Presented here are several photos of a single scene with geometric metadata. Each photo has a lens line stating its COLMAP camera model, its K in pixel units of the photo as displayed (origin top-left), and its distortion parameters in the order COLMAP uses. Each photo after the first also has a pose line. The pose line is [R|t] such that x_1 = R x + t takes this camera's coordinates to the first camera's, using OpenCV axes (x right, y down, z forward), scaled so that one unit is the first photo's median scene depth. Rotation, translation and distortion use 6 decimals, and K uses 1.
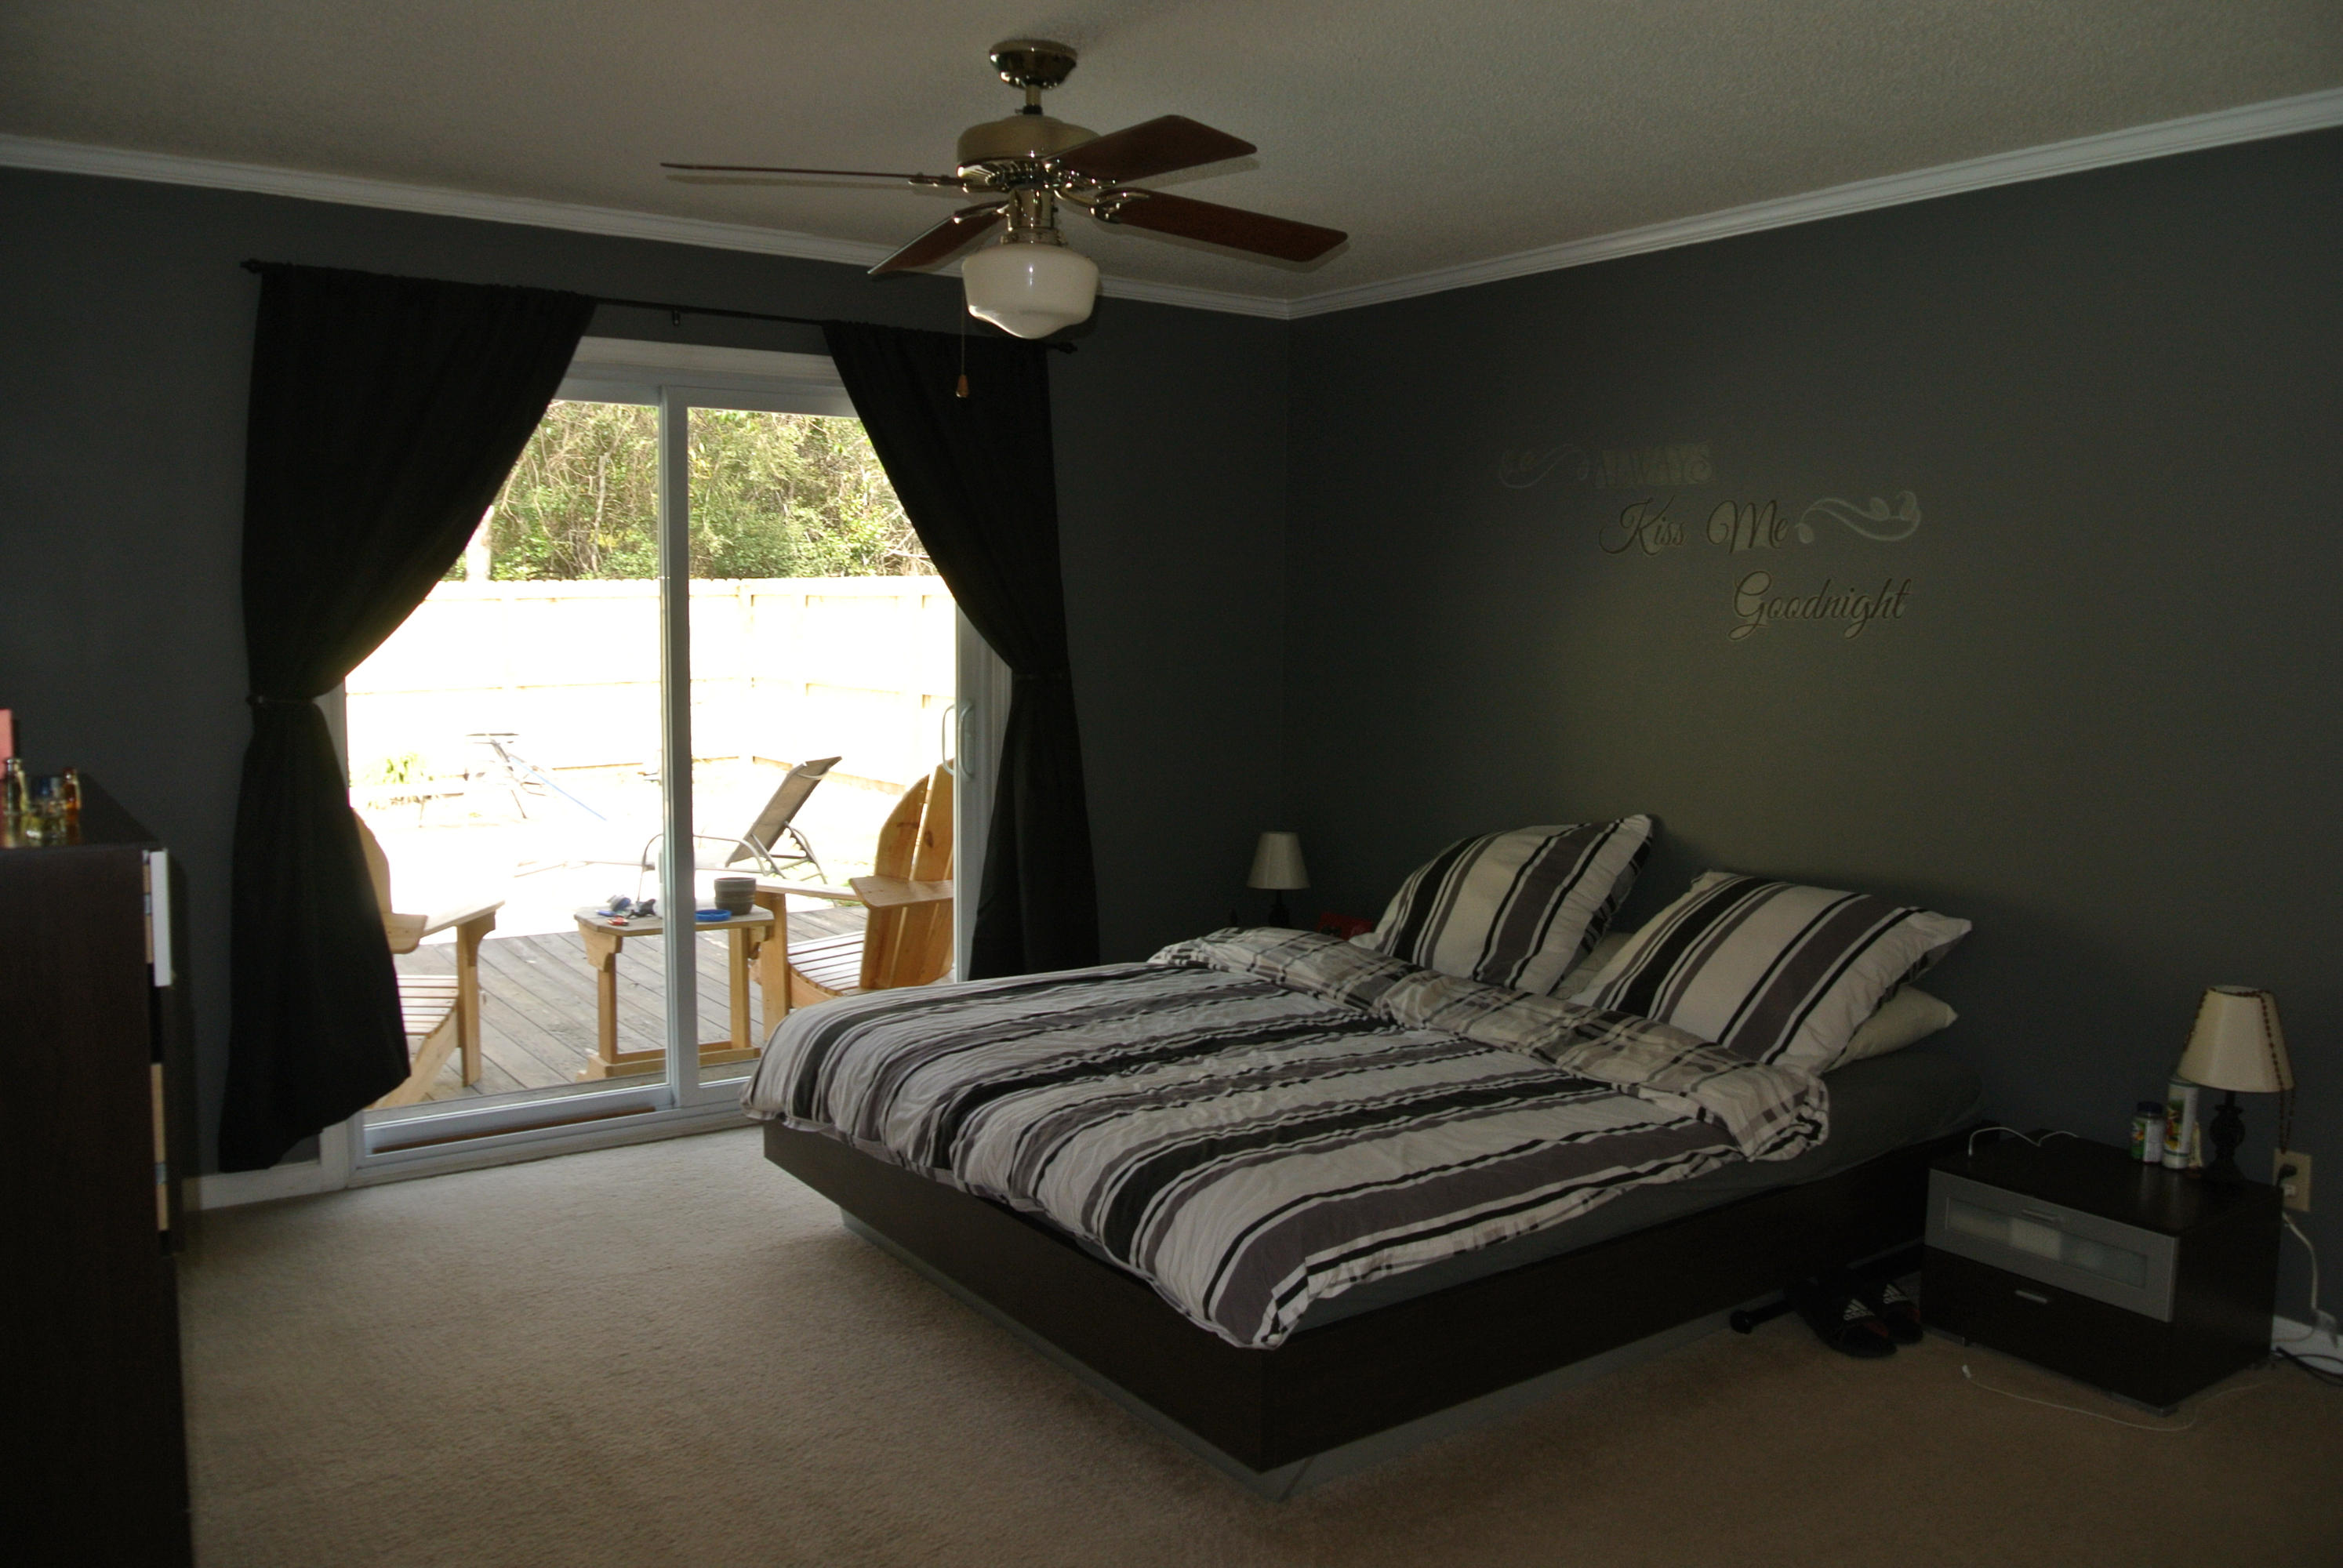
lens RADIAL K [[1791.6, 0, 1187.7], [0, 1791.6, 788.7], [0, 0, 1]] dist [-0.089889, 0.027620]
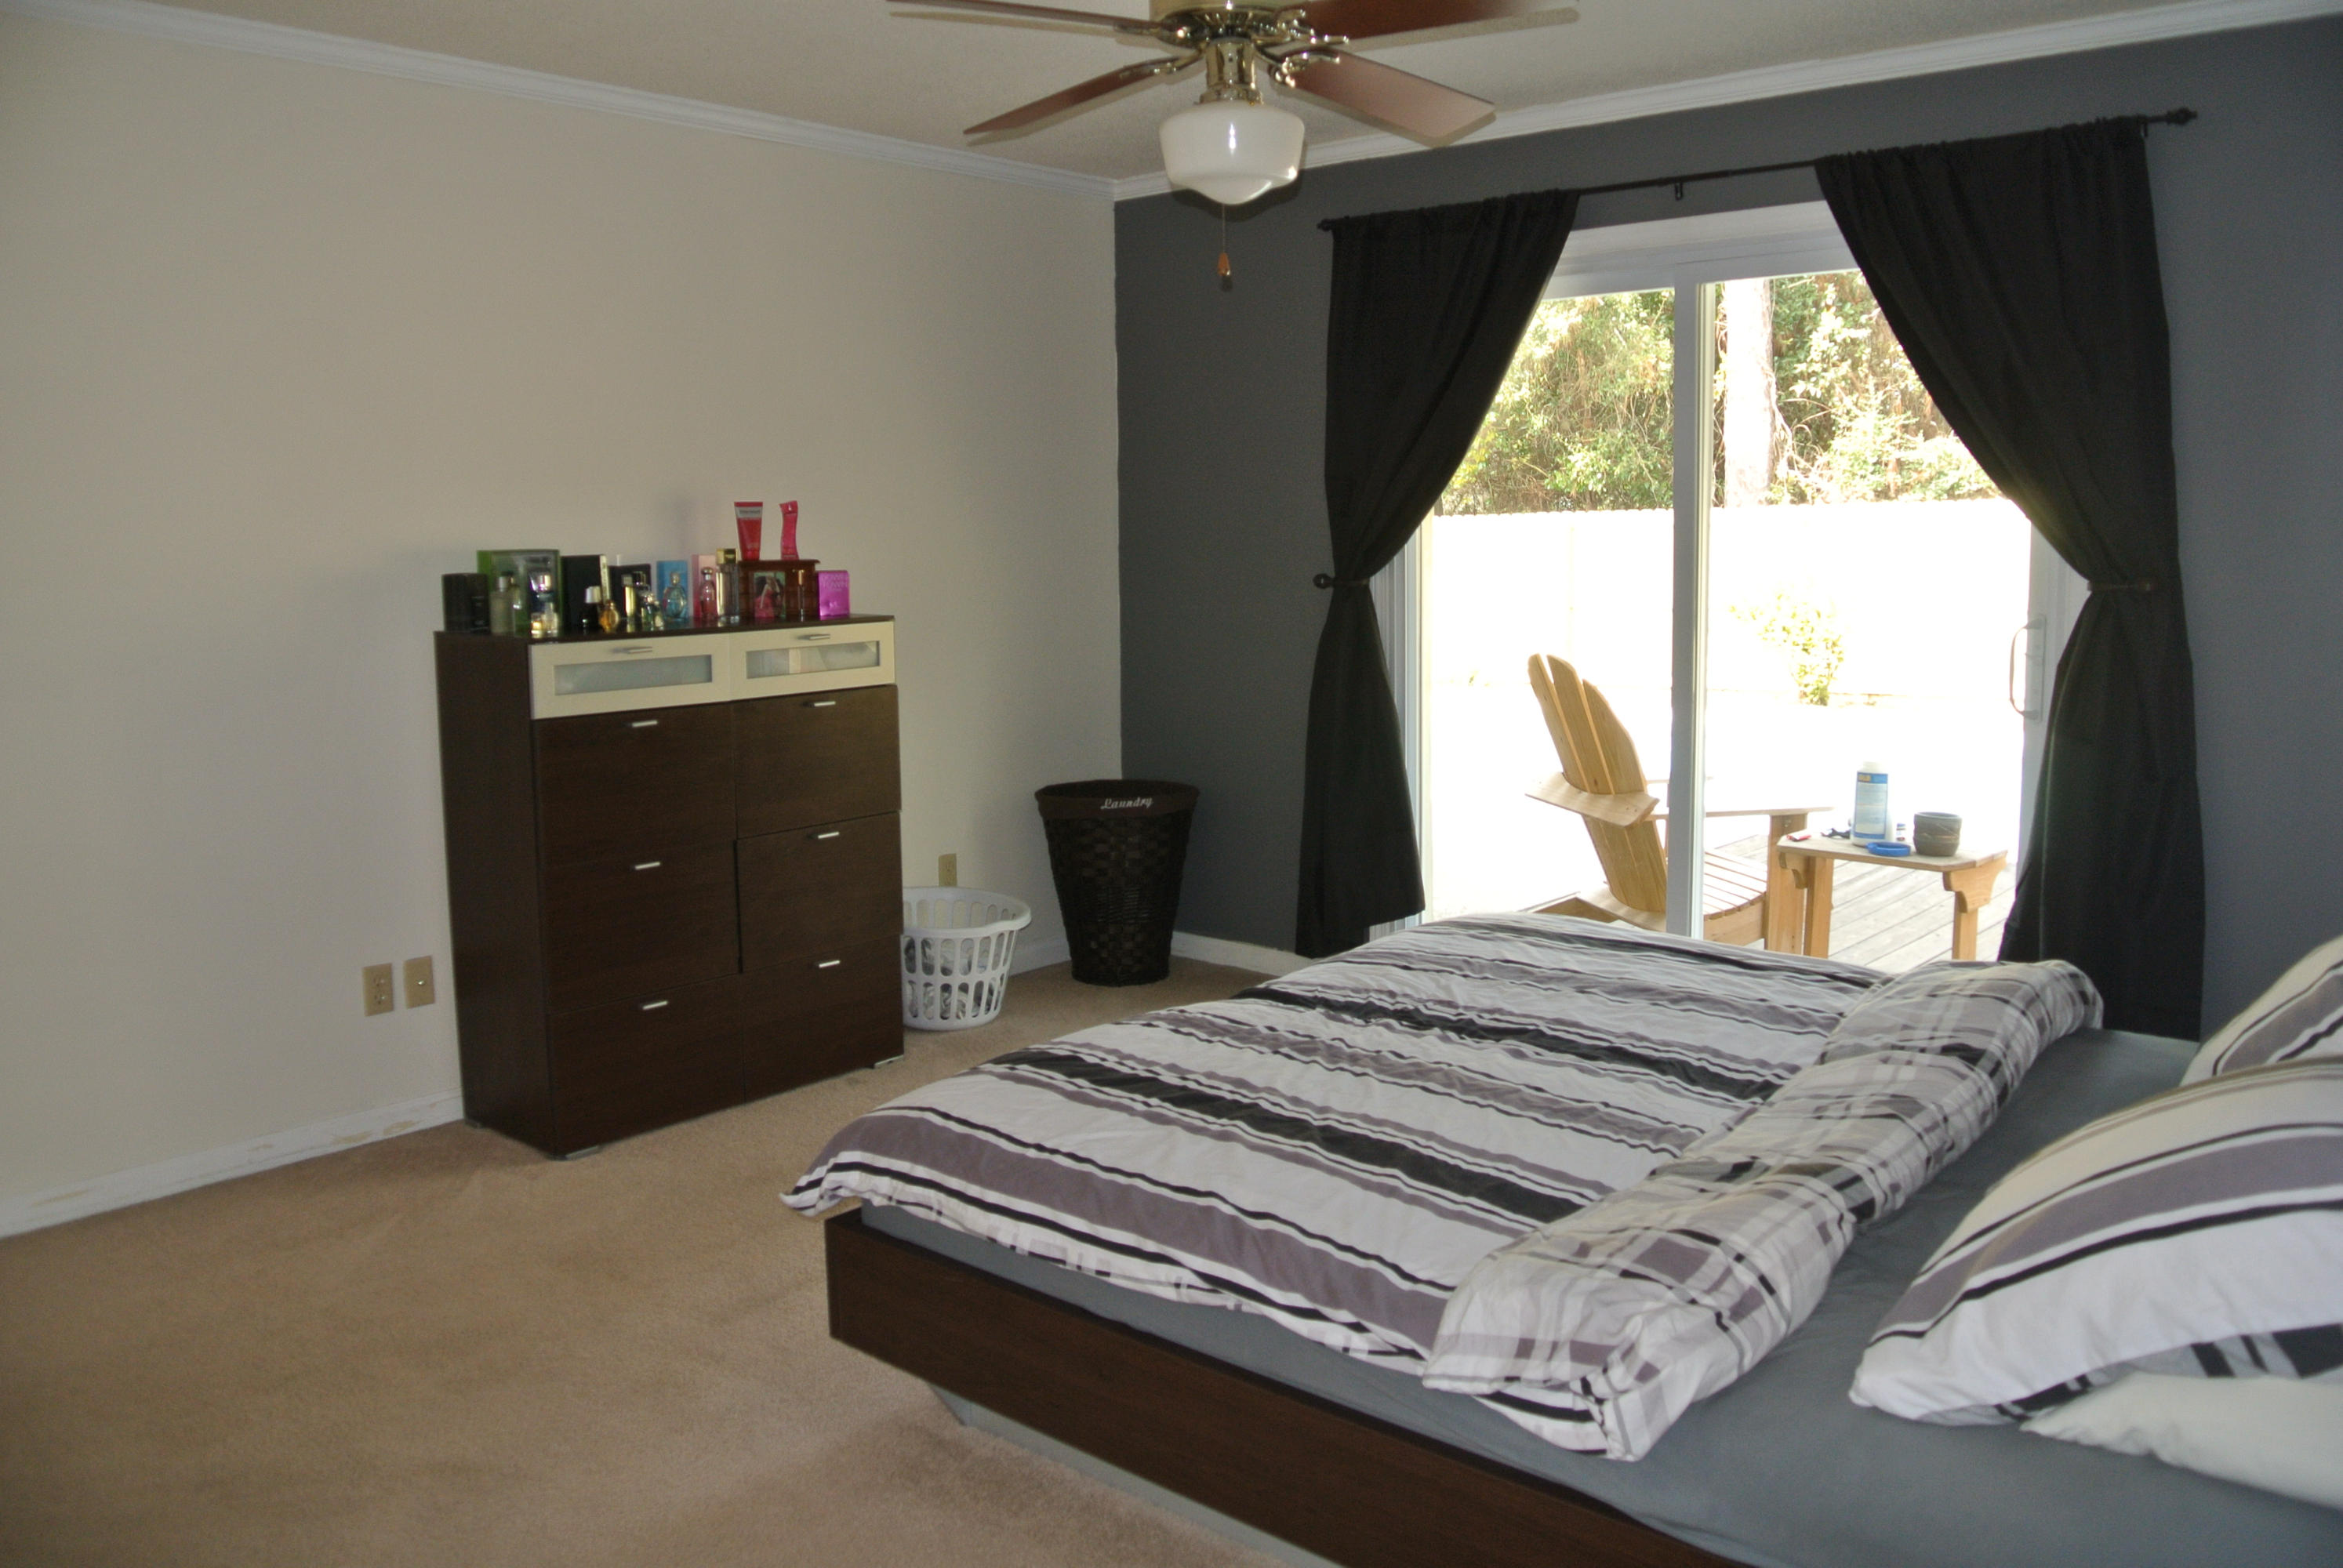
lens RADIAL K [[1791.6, 0, 1188.0], [0, 1791.6, 773.4], [0, 0, 1]] dist [-0.089889, 0.027620]
pose [[0.237480, 0.123383, -0.963525, 0.844921], [-0.082597, 0.990873, 0.106527, -0.052320], [0.967874, 0.054286, 0.245504, 0.755536]]
